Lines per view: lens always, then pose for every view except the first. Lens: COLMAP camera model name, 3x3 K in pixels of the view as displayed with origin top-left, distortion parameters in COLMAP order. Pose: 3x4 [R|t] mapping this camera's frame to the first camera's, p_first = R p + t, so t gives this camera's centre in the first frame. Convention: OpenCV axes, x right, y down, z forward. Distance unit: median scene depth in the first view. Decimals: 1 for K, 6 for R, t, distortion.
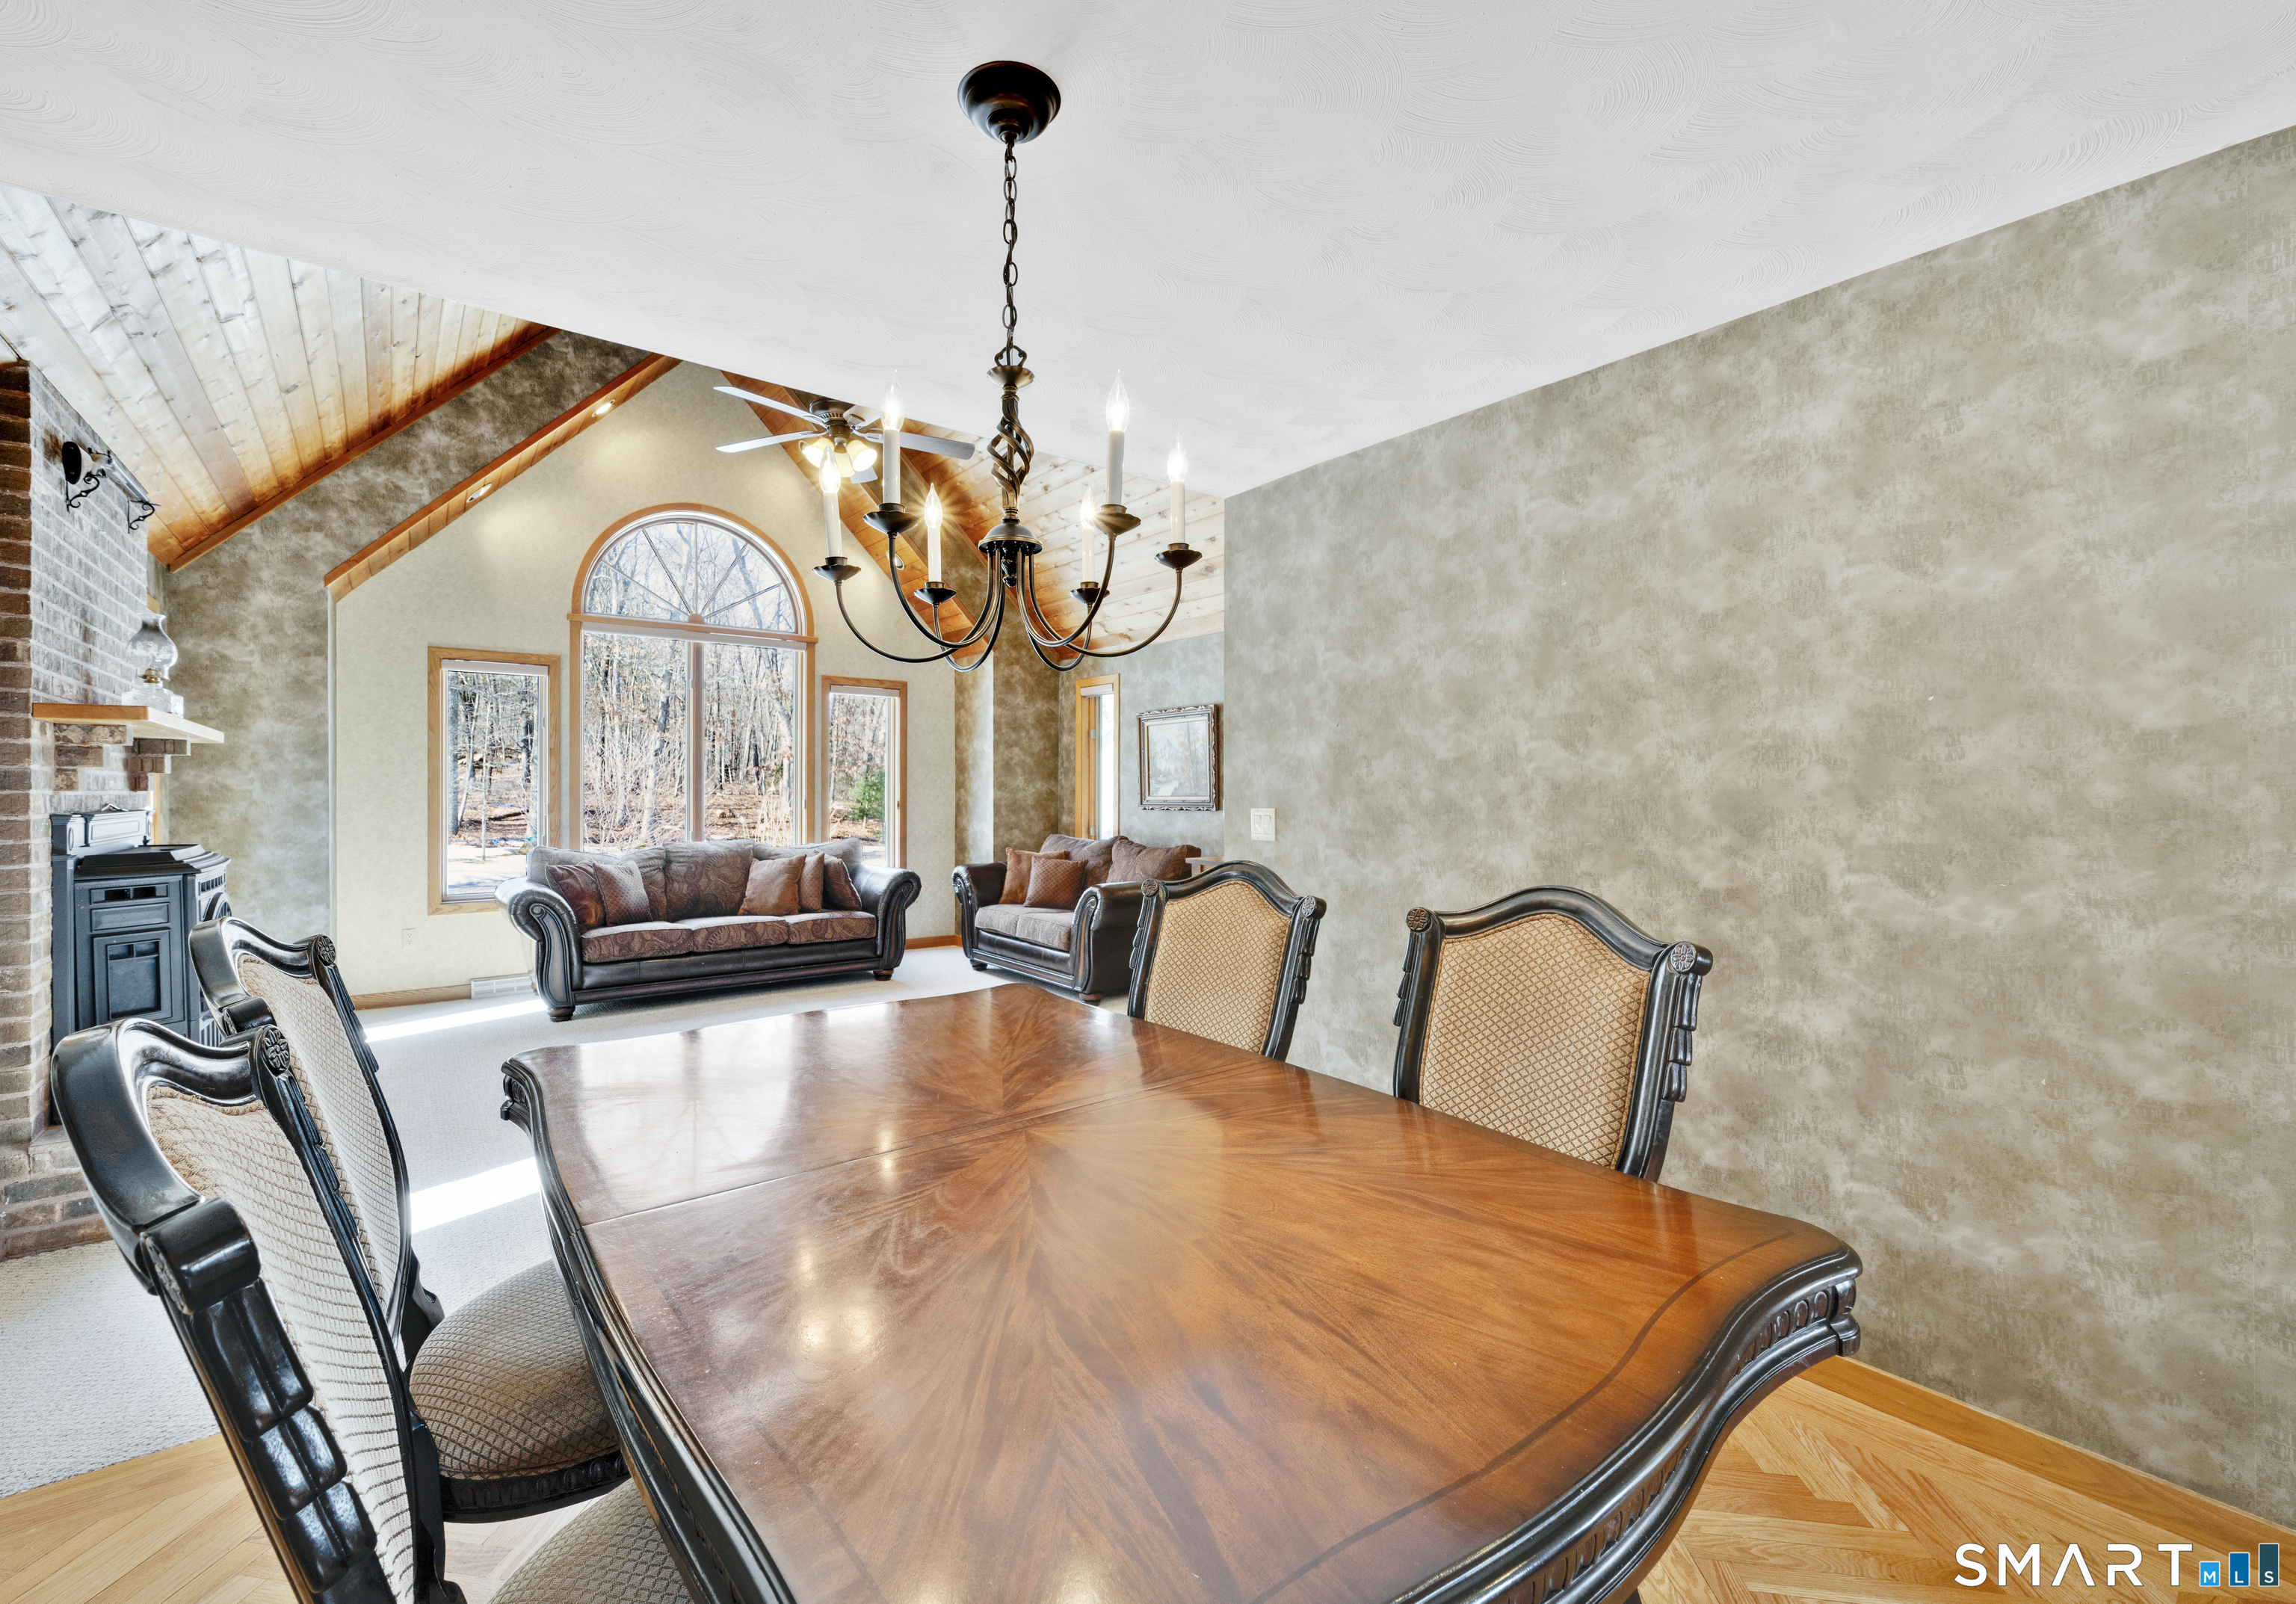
lens RADIAL K [[966.1, 0, 1147.4], [0, 966.1, 796.4], [0, 0, 1]] dist [-0.001996, -0.000878]
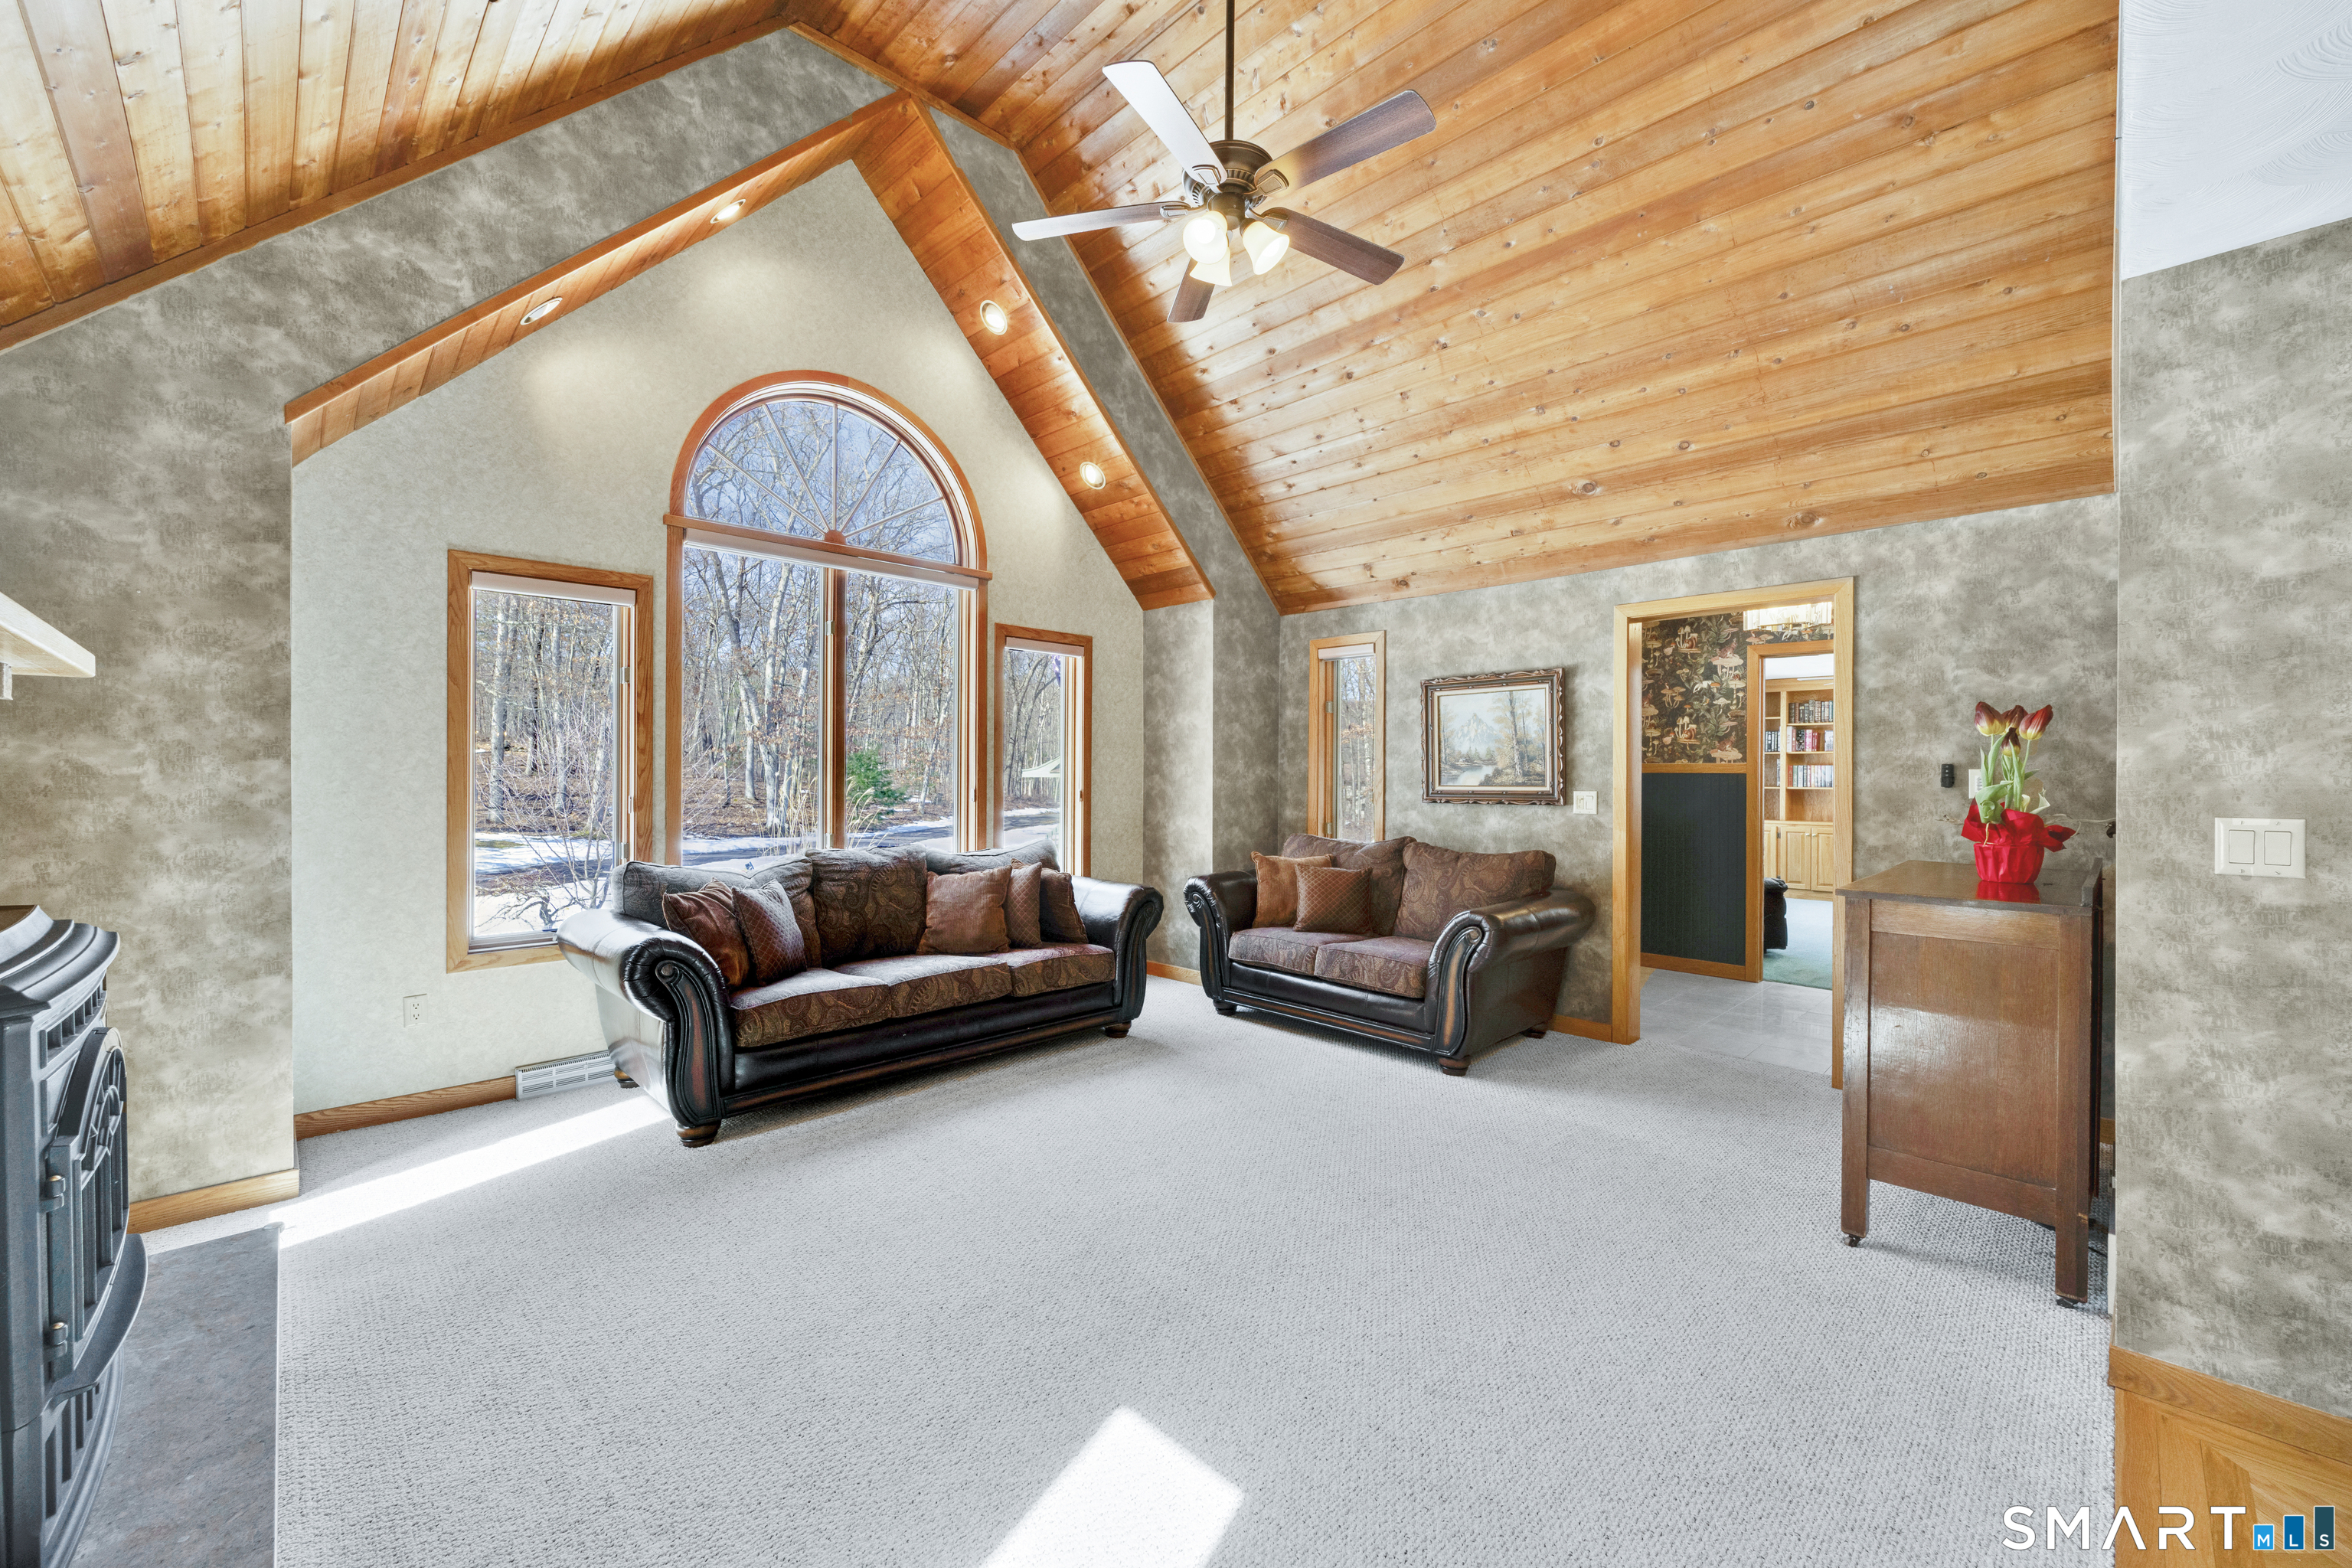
lens RADIAL K [[927.7, 0, 1222.6], [0, 927.7, 778.6], [0, 0, 1]] dist [-0.002303, 0.000804]
pose [[0.990183, 0.003339, 0.139736, -0.341528], [-0.003102, 0.999993, -0.001913, -0.004991], [-0.139741, 0.001461, 0.990187, 0.340326]]
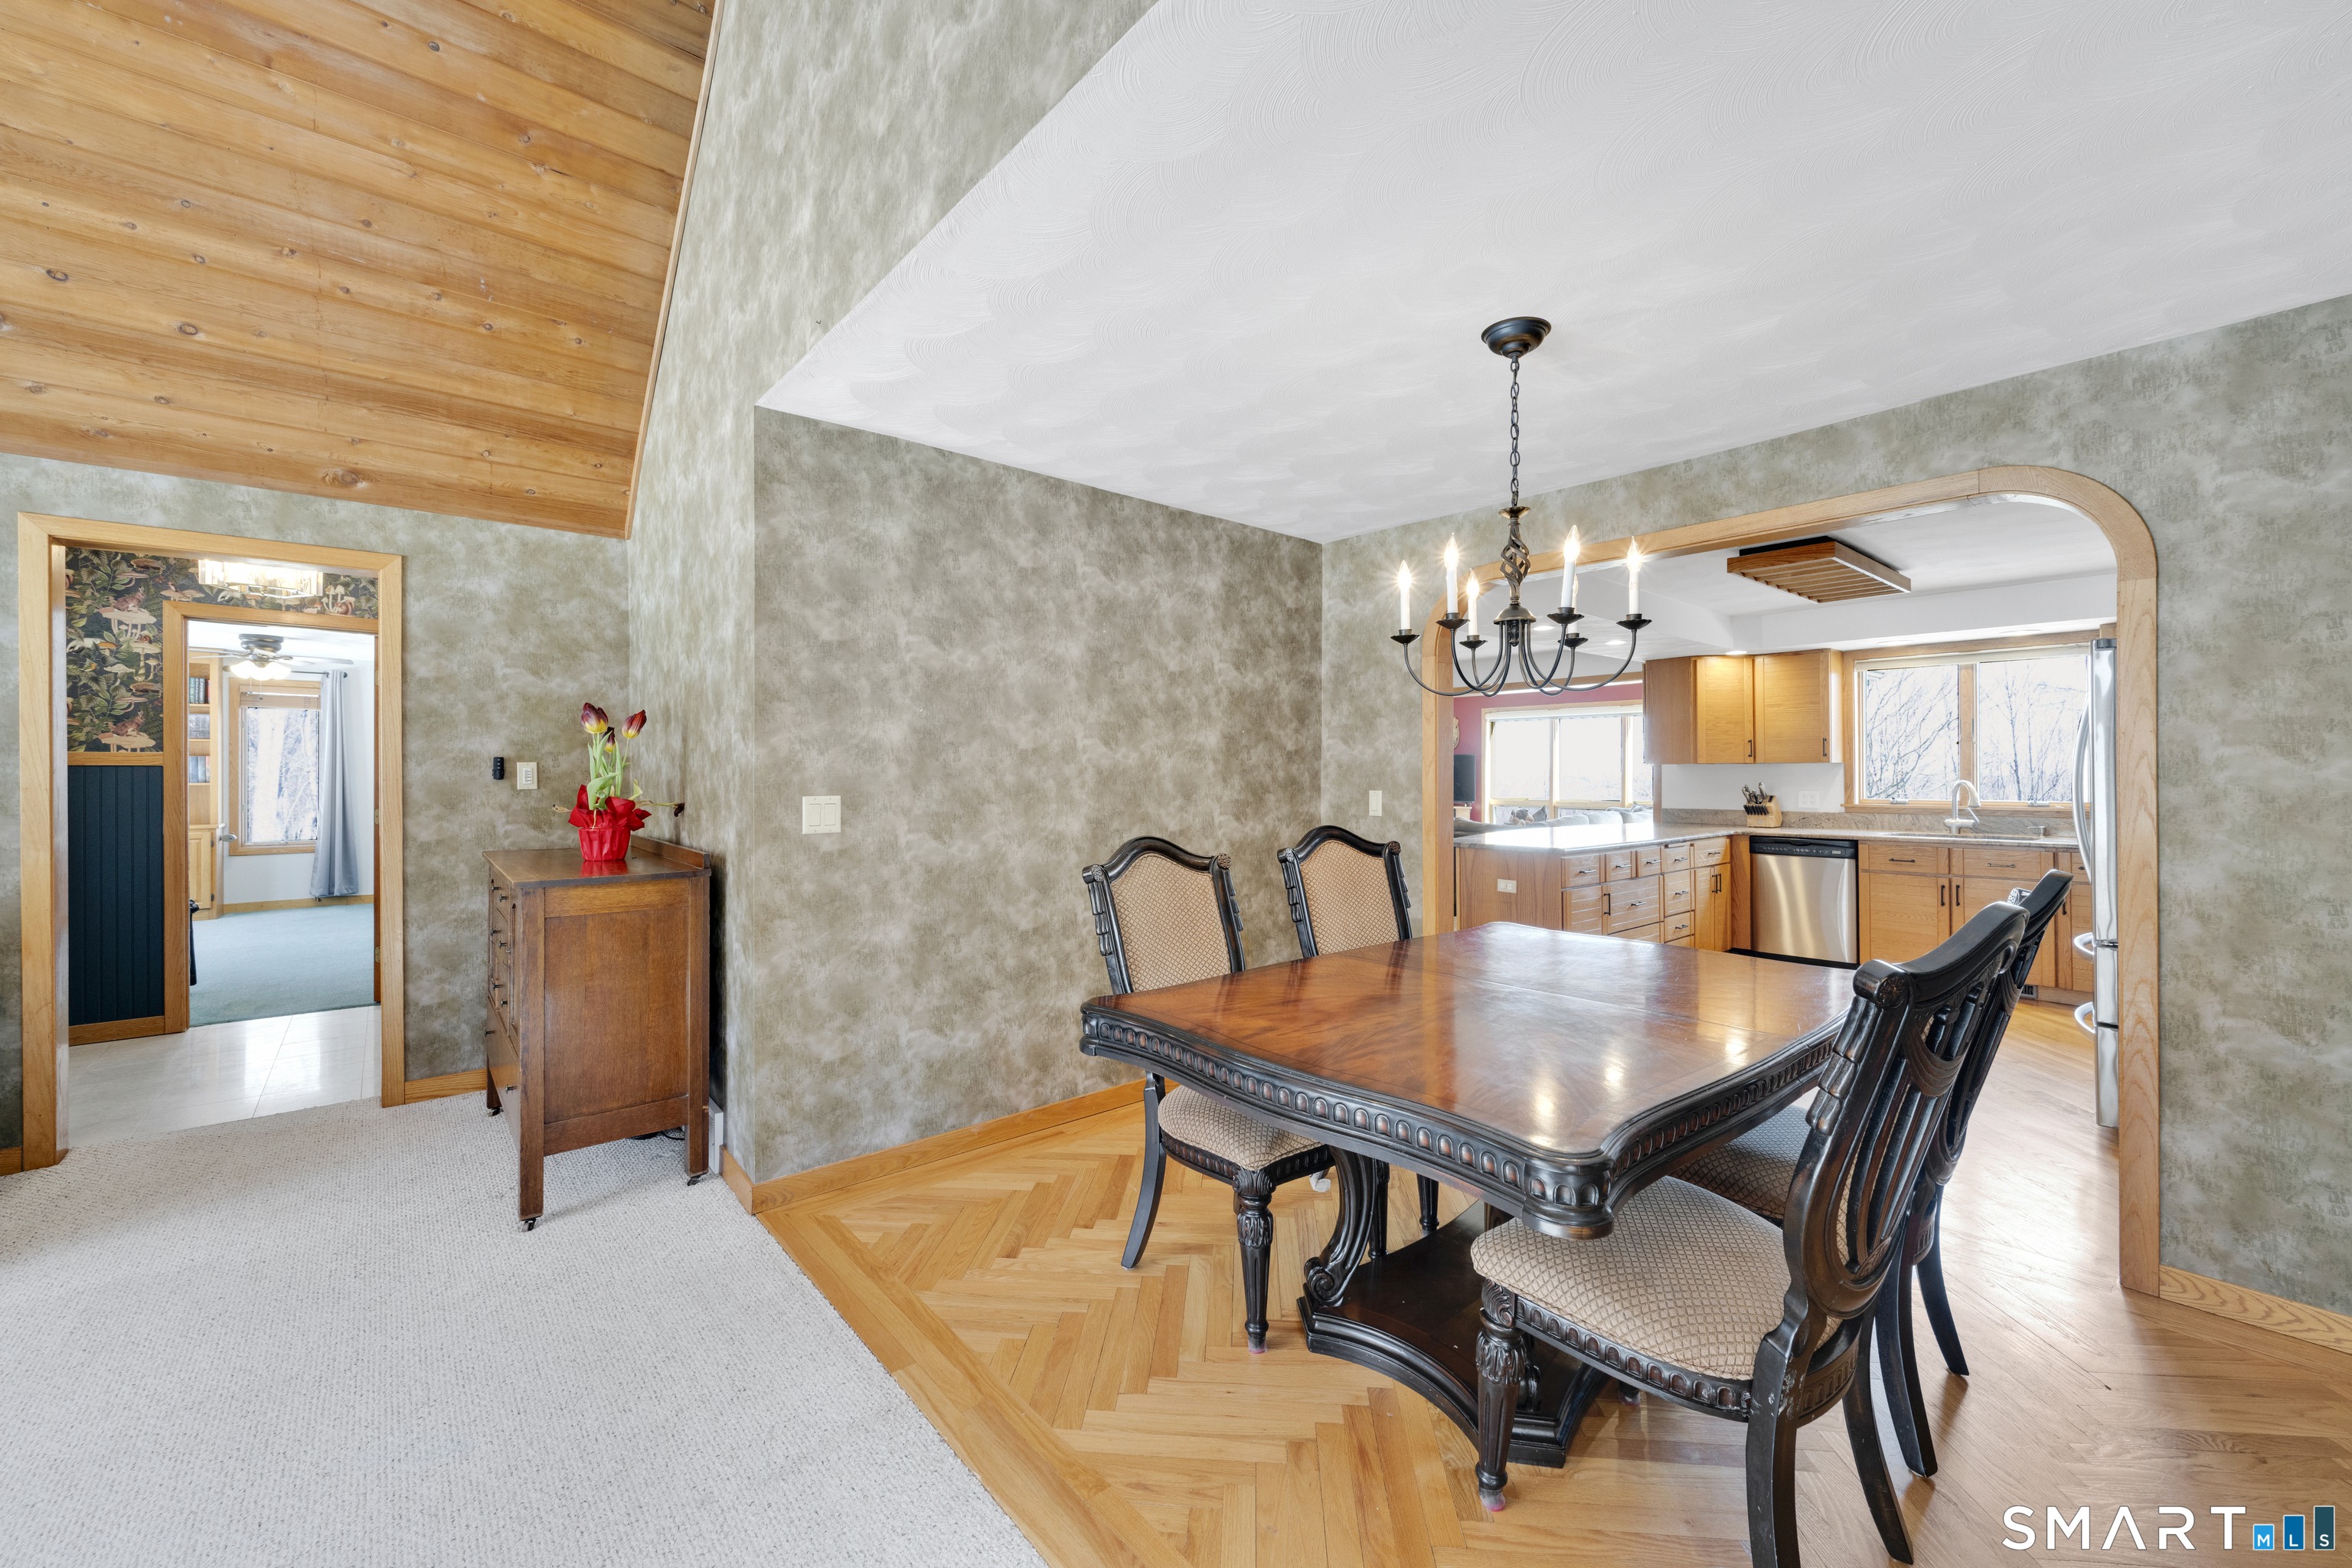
lens RADIAL K [[927.7, 0, 1165.1], [0, 927.7, 781.9], [0, 0, 1]] dist [-0.002303, 0.000804]
pose [[-0.043735, -0.011892, 0.998972, -0.446248], [0.006011, 0.999908, 0.012167, -0.005230], [-0.999025, 0.006537, -0.043659, 0.450081]]
